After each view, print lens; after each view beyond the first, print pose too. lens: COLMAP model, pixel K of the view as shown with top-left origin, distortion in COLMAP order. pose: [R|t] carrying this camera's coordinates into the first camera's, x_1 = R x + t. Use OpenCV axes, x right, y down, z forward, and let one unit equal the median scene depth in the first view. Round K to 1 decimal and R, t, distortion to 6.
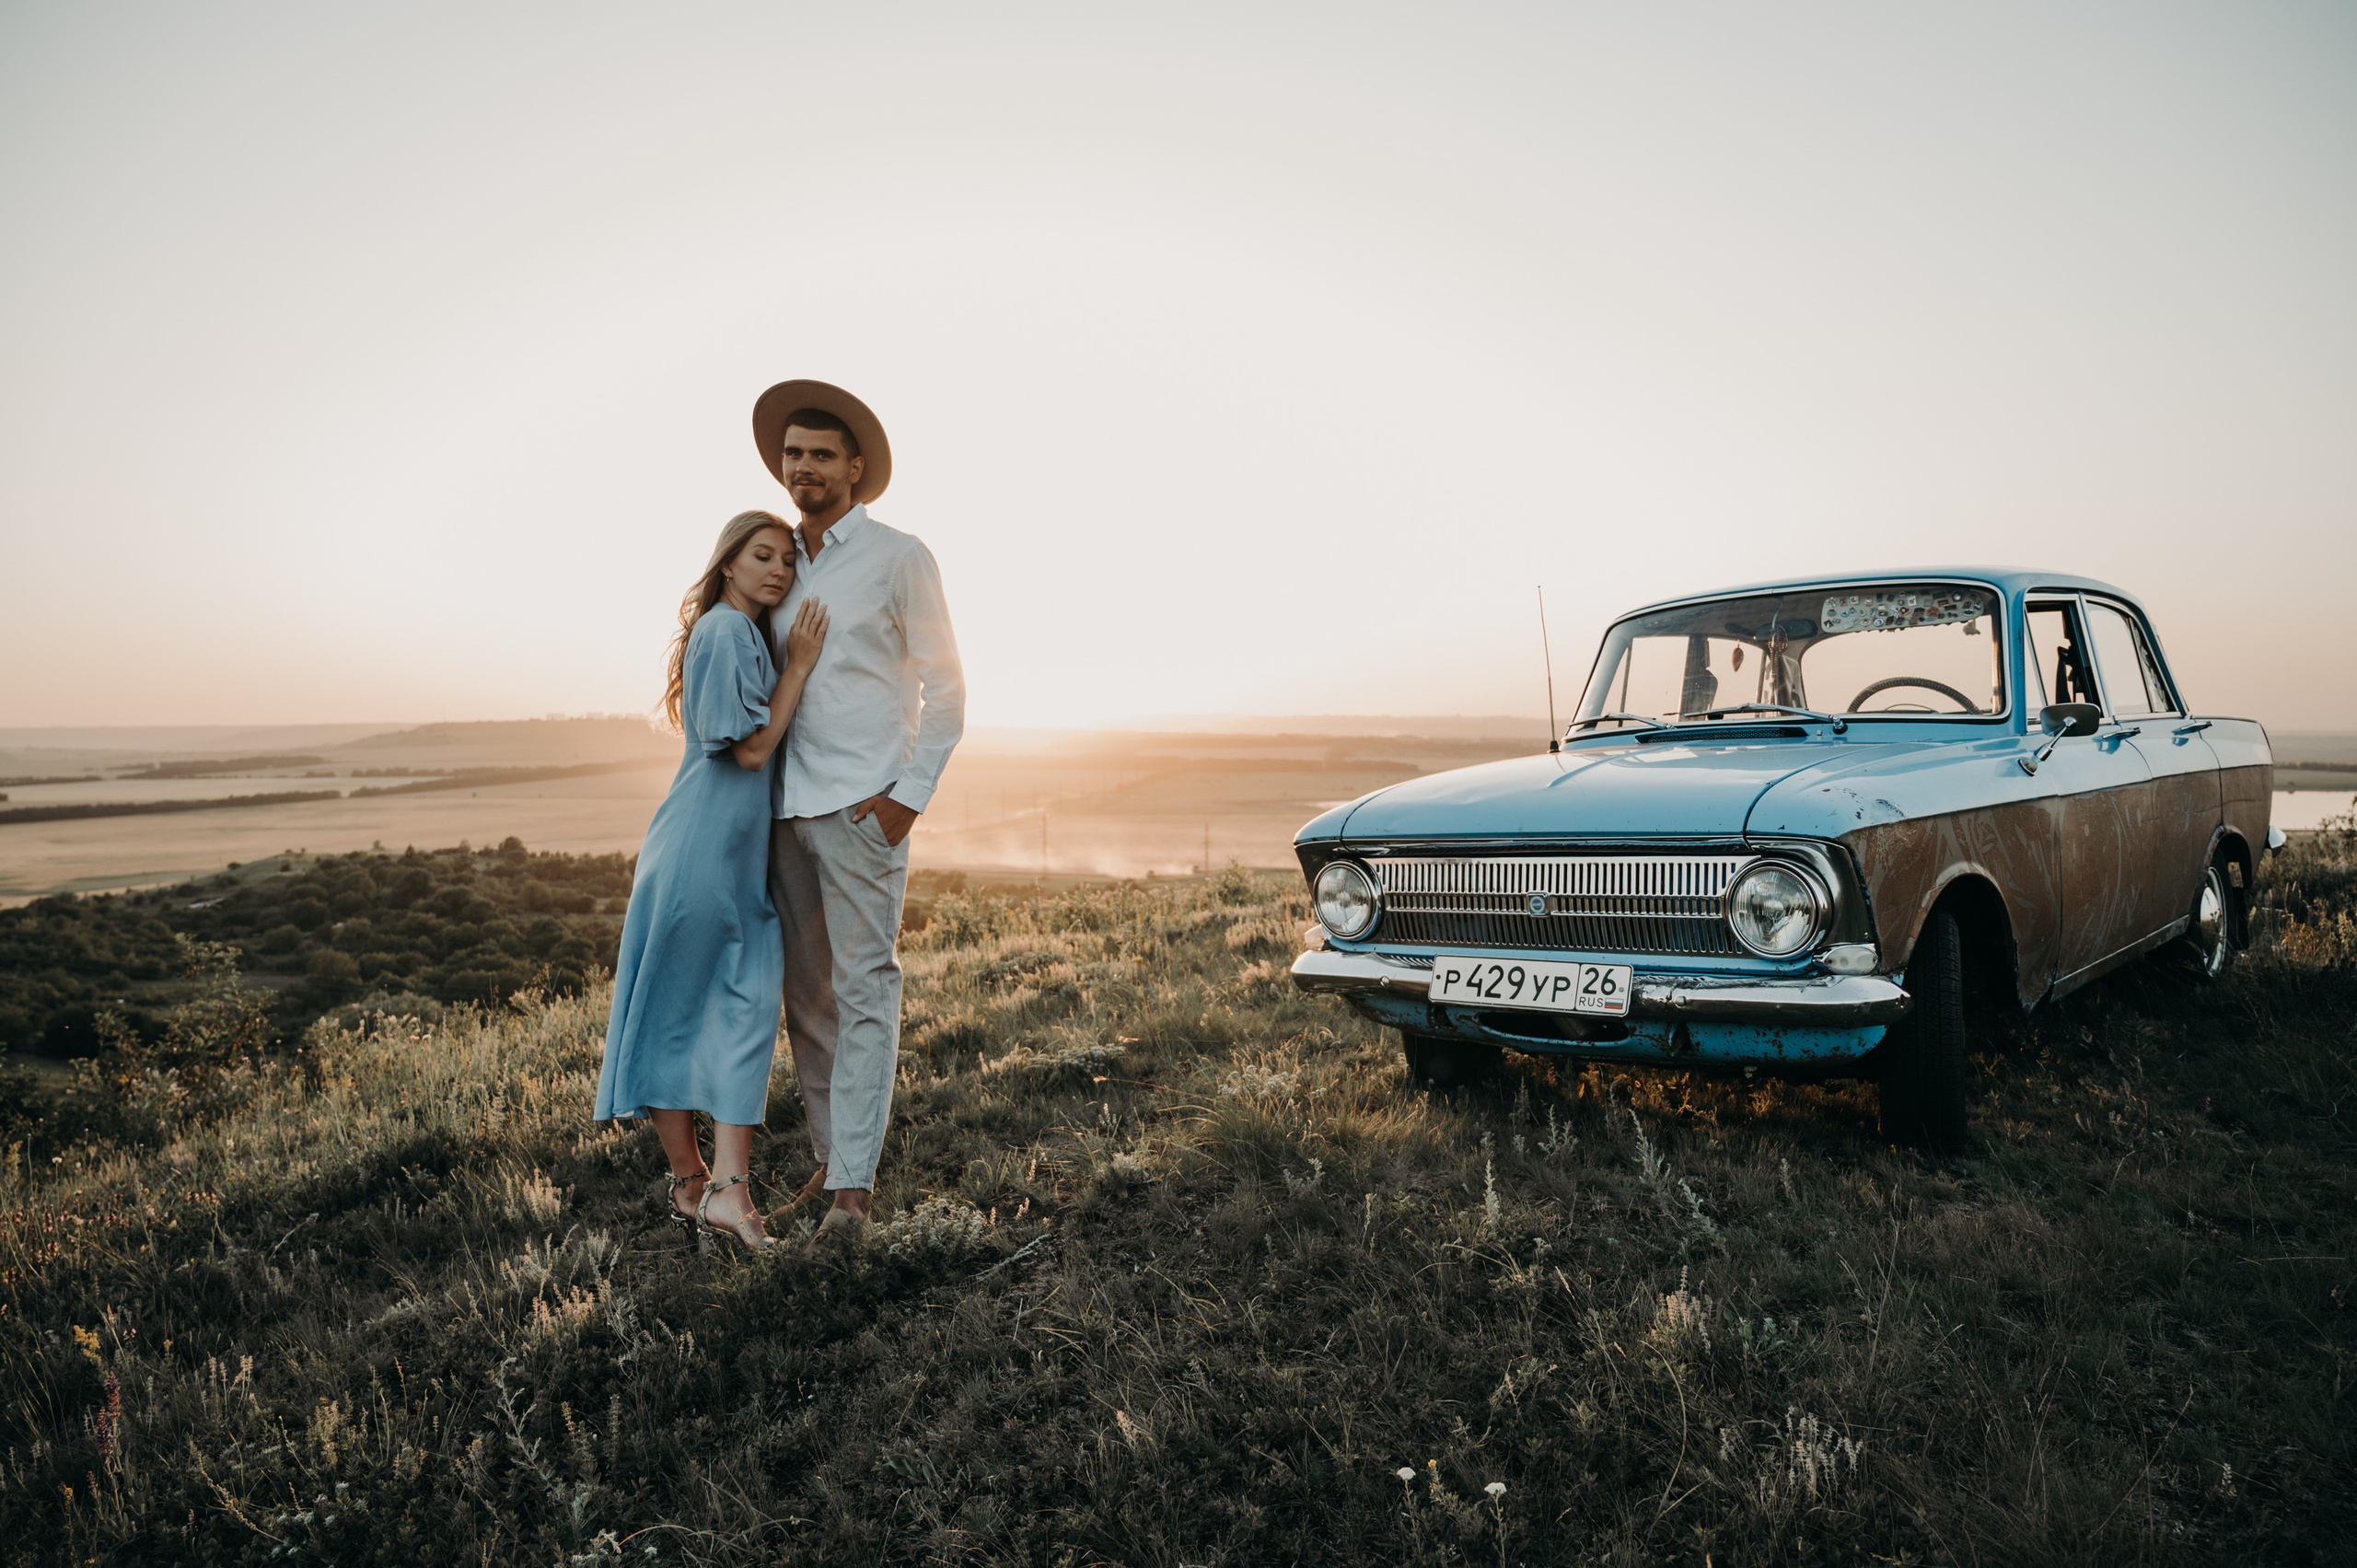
lens RADIAL K [[1603.8, 0, 1167.1], [0, 1603.8, 783.8], [0, 0, 1]] dist [-0.003250, 0.002823]
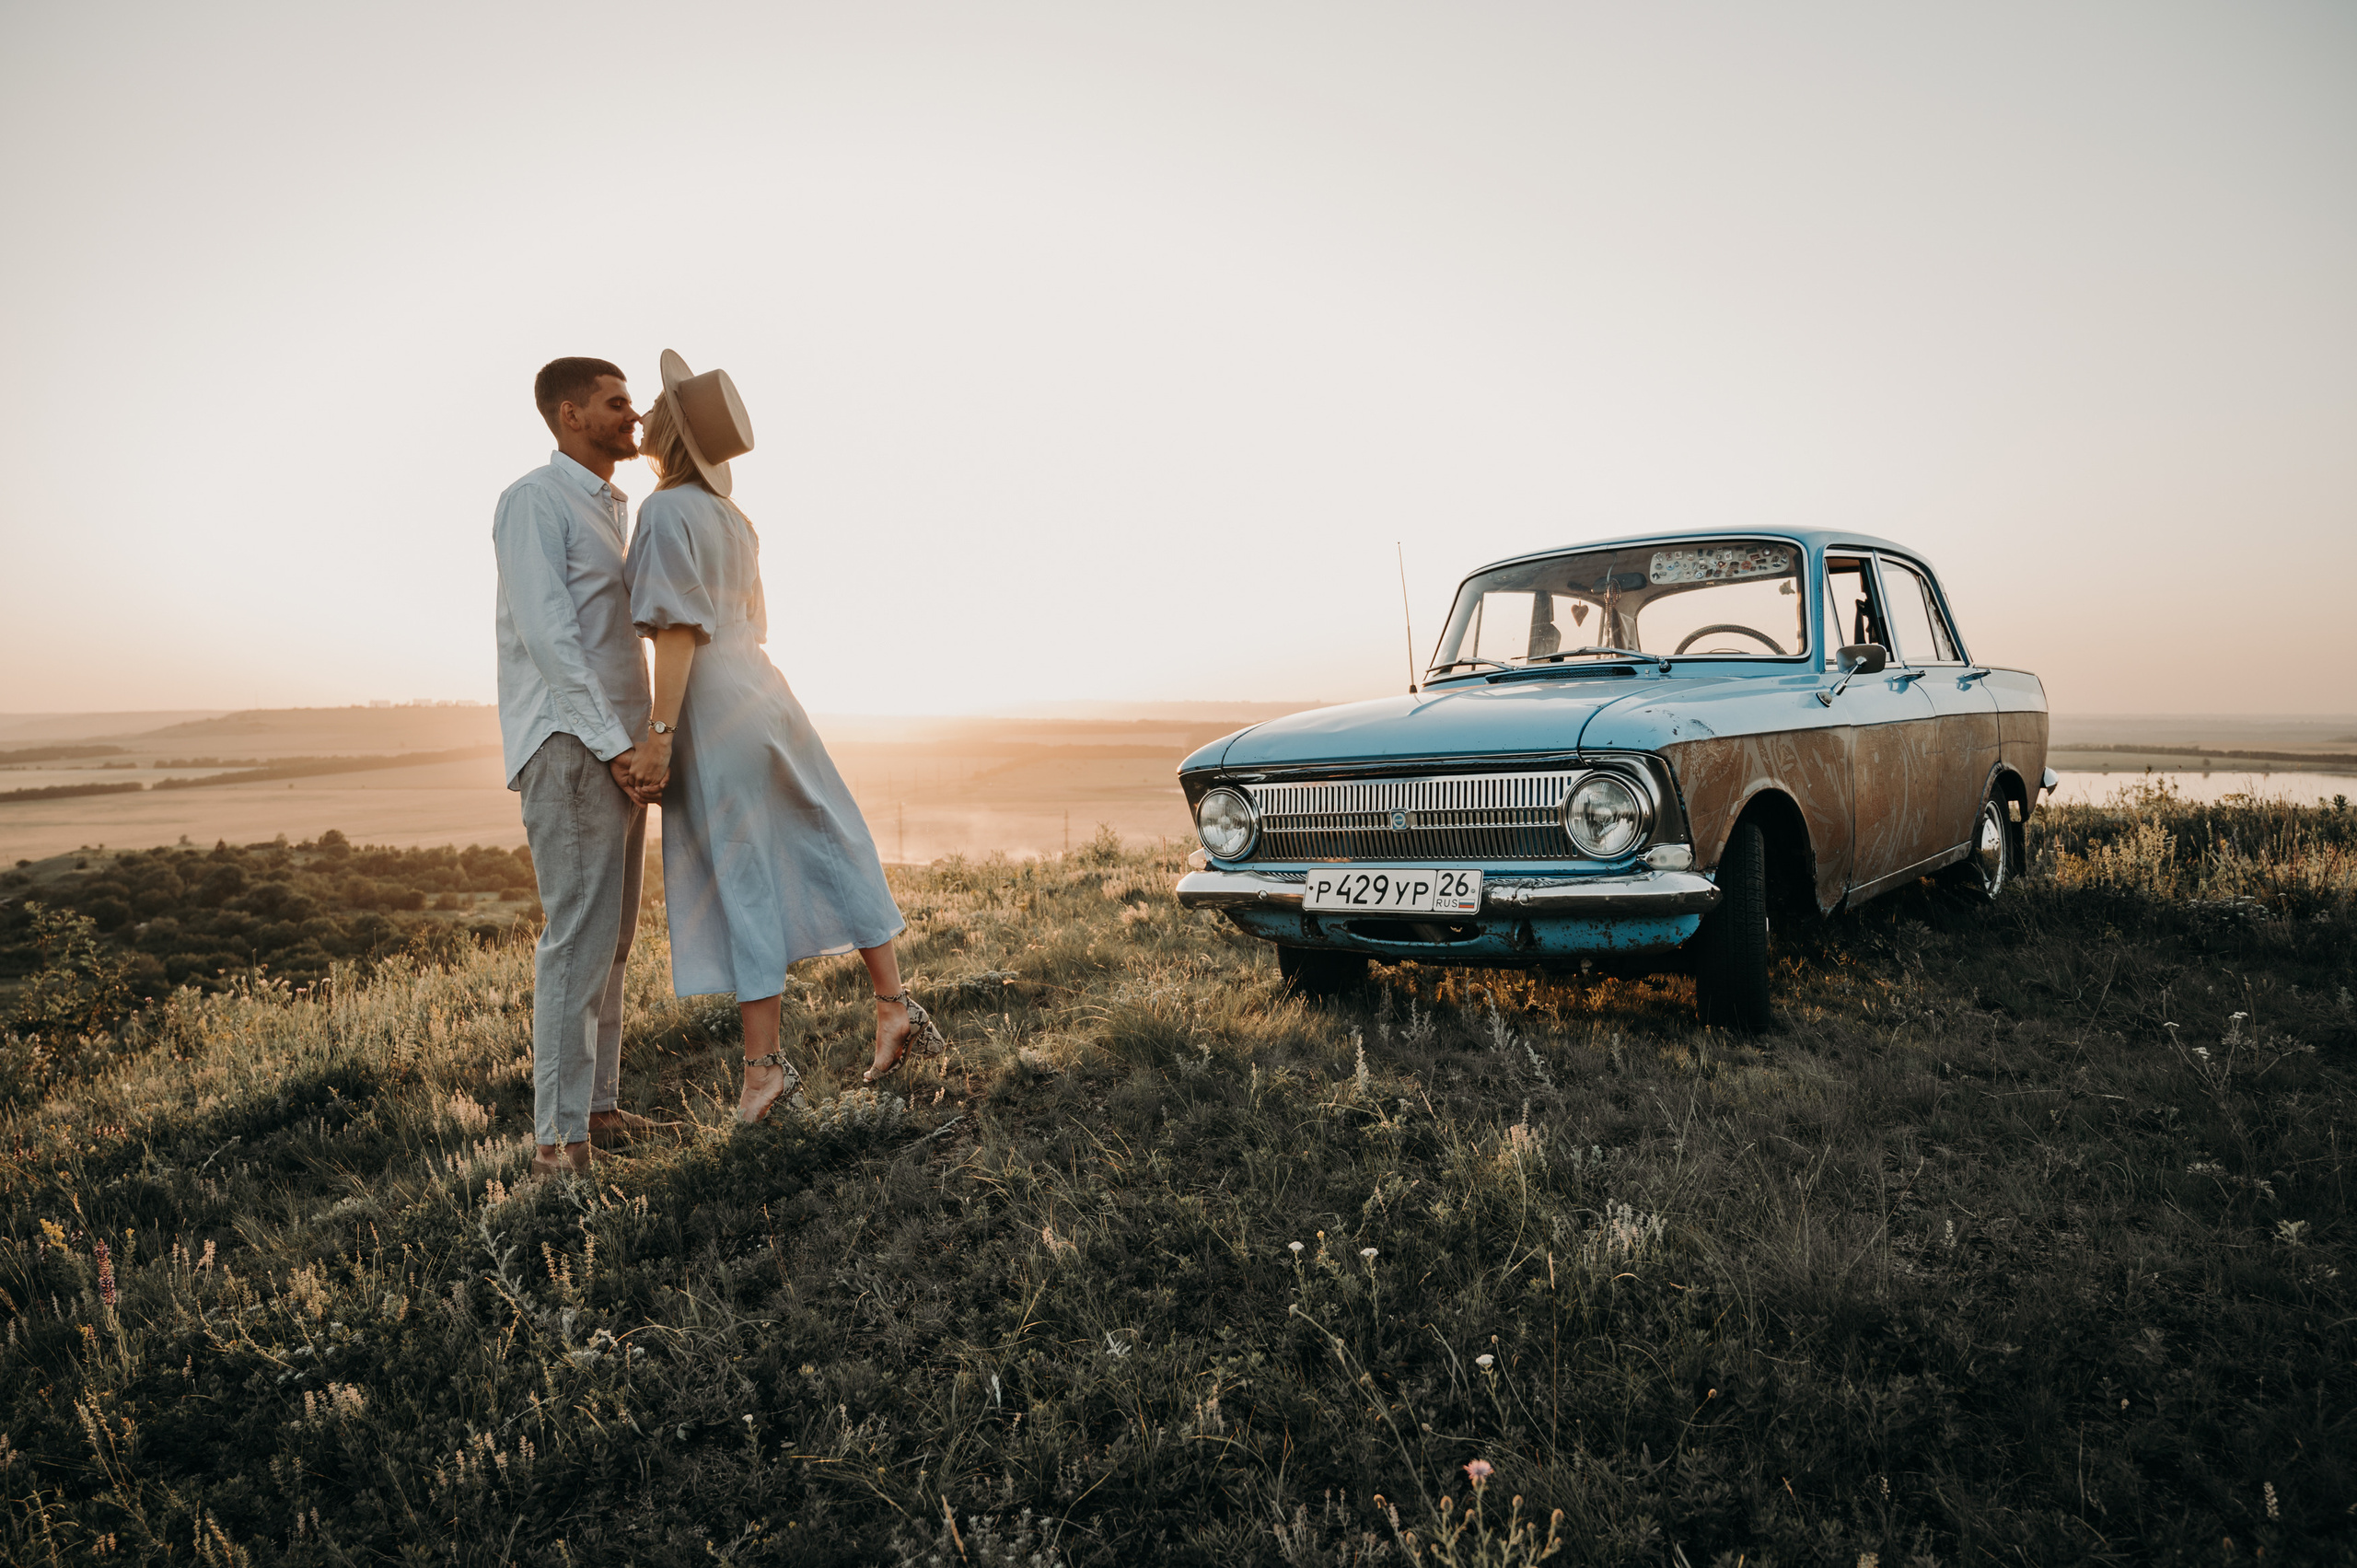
lens RADIAL K [[1623.2, 0, 1171.8], [0, 1623.2, 775.6], [0, 0, 1]] dist [-0.004824, 0.002631]
pose [[0.995981, -0.005383, 0.089405, -0.027427], [0.005083, 0.999981, 0.003581, 0.040438], [-0.089423, -0.003112, 0.995989, -0.110047]]
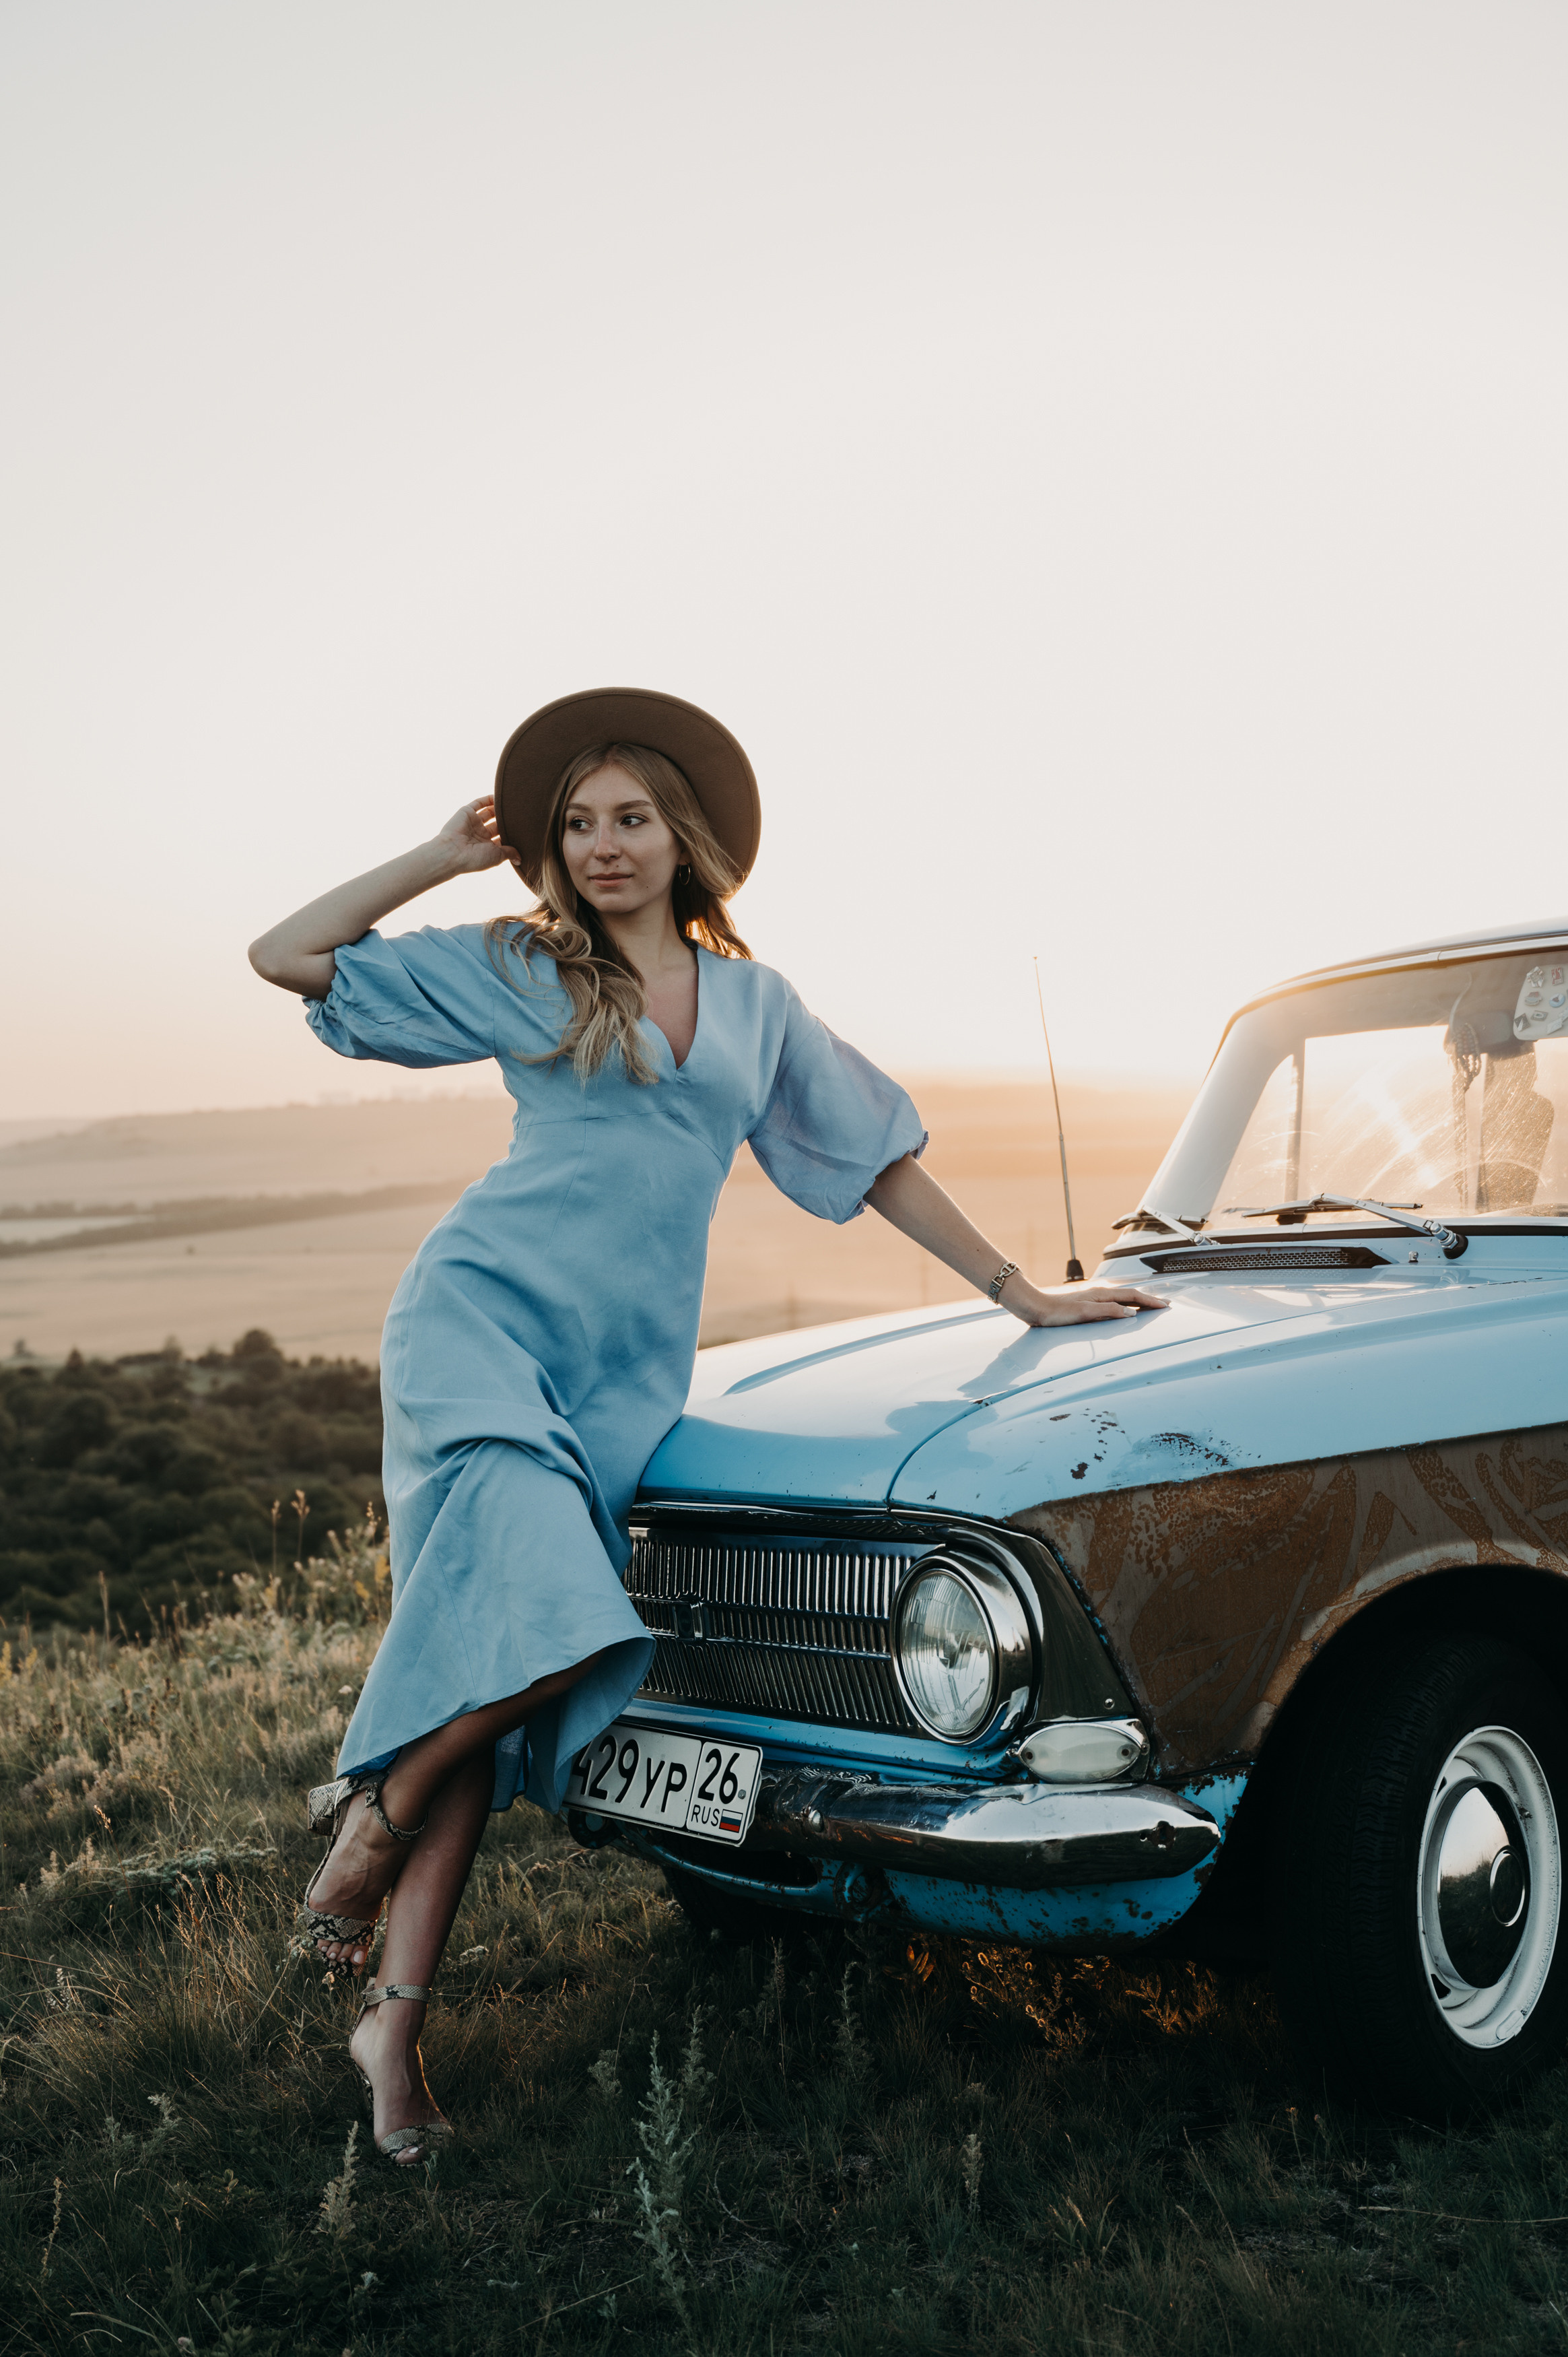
lens RADIAL K [[3249.3, 0, 784.0], [0, 3249.3, 1178.5], [0, 0, 1]] dist [-0.025939, -0.041771]
pose [[0.974414, -0.028148, -0.222993, 0.515795], [0.026325, 0.999591, -0.011143, -0.058102], [0.223216, 0.004987, 0.974756, -0.031101]]
